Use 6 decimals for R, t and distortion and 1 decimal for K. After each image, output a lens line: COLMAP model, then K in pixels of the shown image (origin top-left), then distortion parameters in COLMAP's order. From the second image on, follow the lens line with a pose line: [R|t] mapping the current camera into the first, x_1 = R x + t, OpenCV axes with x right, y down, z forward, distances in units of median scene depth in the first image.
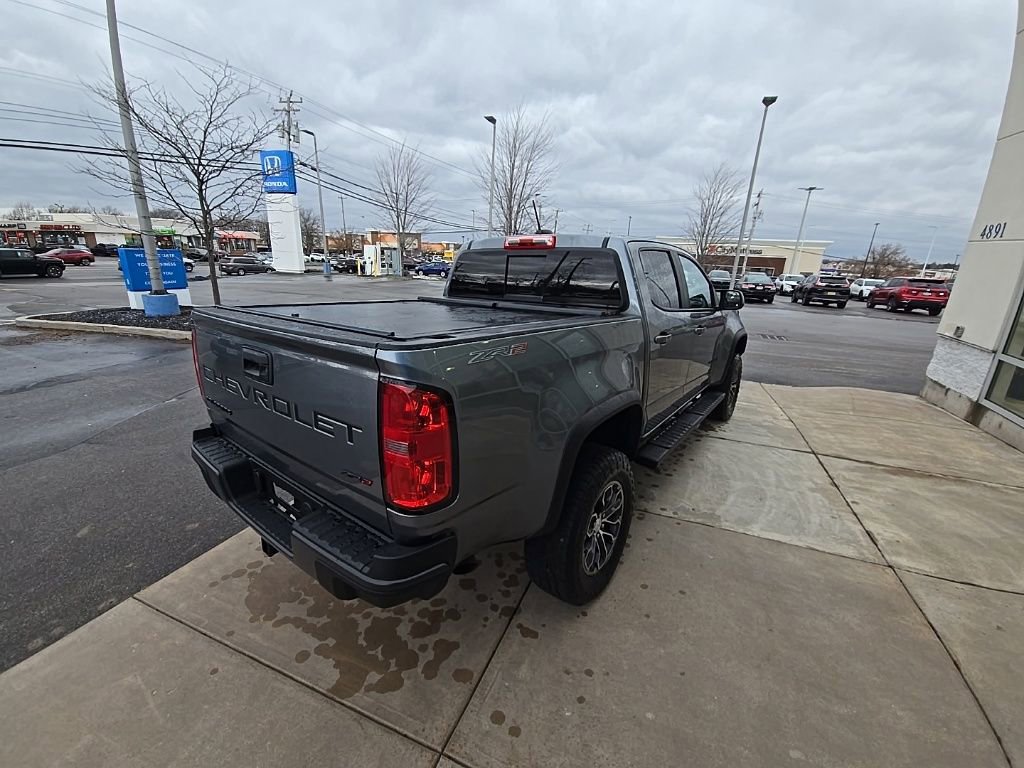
lens RADIAL K [[416.3, 0, 507.3], [0, 416.3, 380.2], [0, 0, 1]] dist [0.017911, -0.011775]
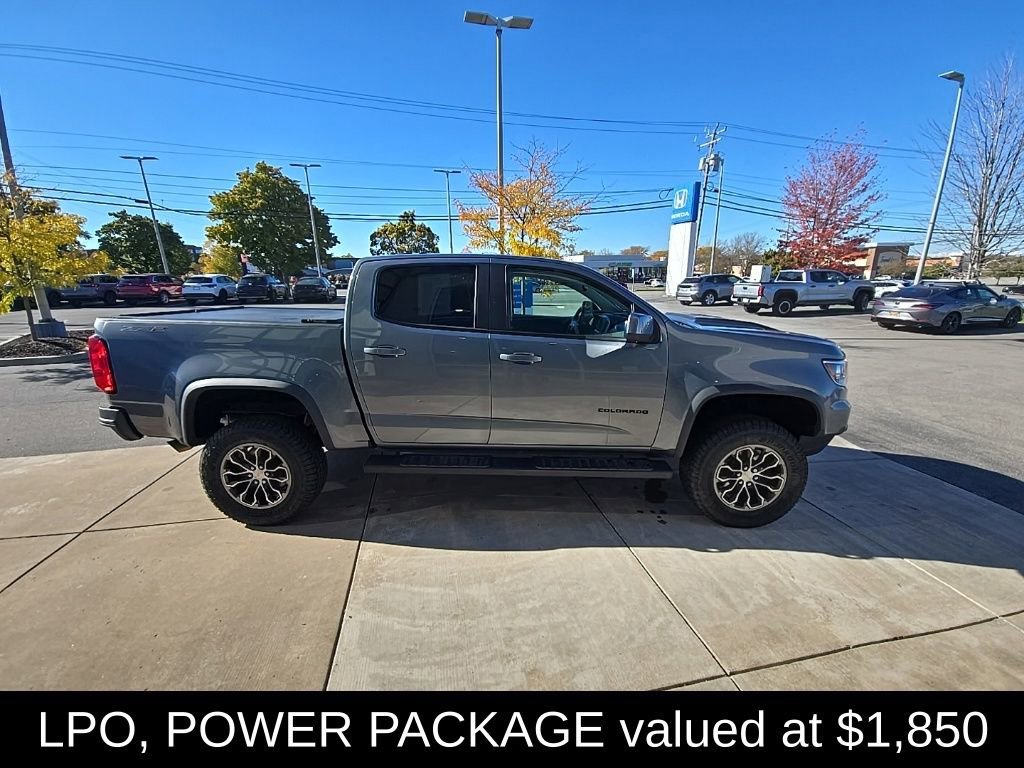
lens RADIAL K [[416.3, 0, 507.8], [0, 416.3, 382.4], [0, 0, 1]] dist [0.017911, -0.011775]
pose [[0.574671, 0.168090, -0.800936, 0.326079], [-0.209114, 0.976351, 0.054865, -0.036876], [0.791217, 0.135958, 0.596231, 0.160677]]
